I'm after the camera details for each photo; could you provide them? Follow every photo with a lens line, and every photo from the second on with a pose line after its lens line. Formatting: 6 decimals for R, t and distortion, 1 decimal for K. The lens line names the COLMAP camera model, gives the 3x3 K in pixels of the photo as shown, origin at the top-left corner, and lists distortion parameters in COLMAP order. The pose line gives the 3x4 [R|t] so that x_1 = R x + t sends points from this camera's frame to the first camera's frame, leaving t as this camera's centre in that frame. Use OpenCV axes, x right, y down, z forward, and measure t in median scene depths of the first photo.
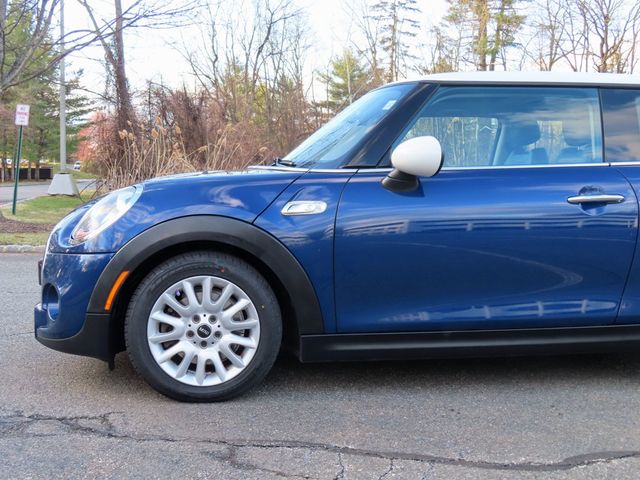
lens RADIAL K [[766.3, 0, 323.6], [0, 766.3, 238.5], [0, 0, 1]] dist [0.004182, 0.000000]
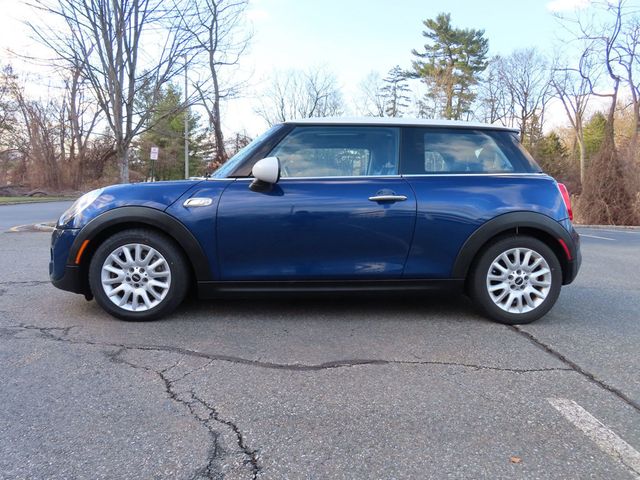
lens RADIAL K [[456.8, 0, 323.8], [0, 456.8, 240.1], [0, 0, 1]] dist [-0.016453, 0.004104]
pose [[0.996806, 0.014515, -0.078536, 0.050163], [-0.012658, 0.999630, 0.024084, 0.002064], [0.078857, -0.023013, 0.996620, 0.011378]]
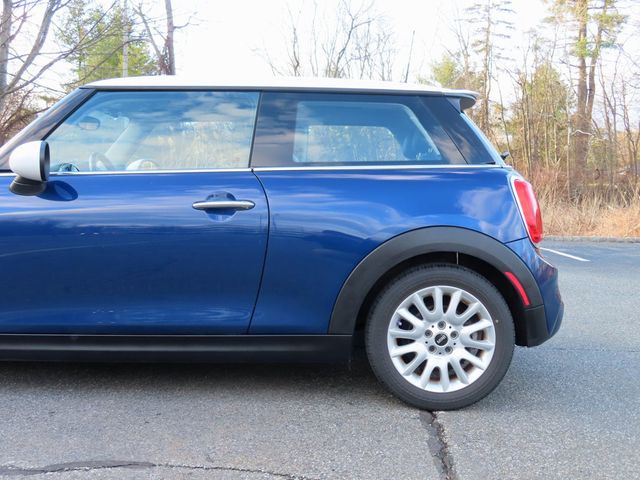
lens RADIAL K [[766.3, 0, 340.3], [0, 766.3, 246.9], [0, 0, 1]] dist [0.004182, 0.000000]
pose [[0.990254, 0.020775, -0.137718, 0.106685], [-0.020110, 0.999778, 0.006221, -0.001231], [0.137817, -0.003391, 0.990452, 0.008713]]
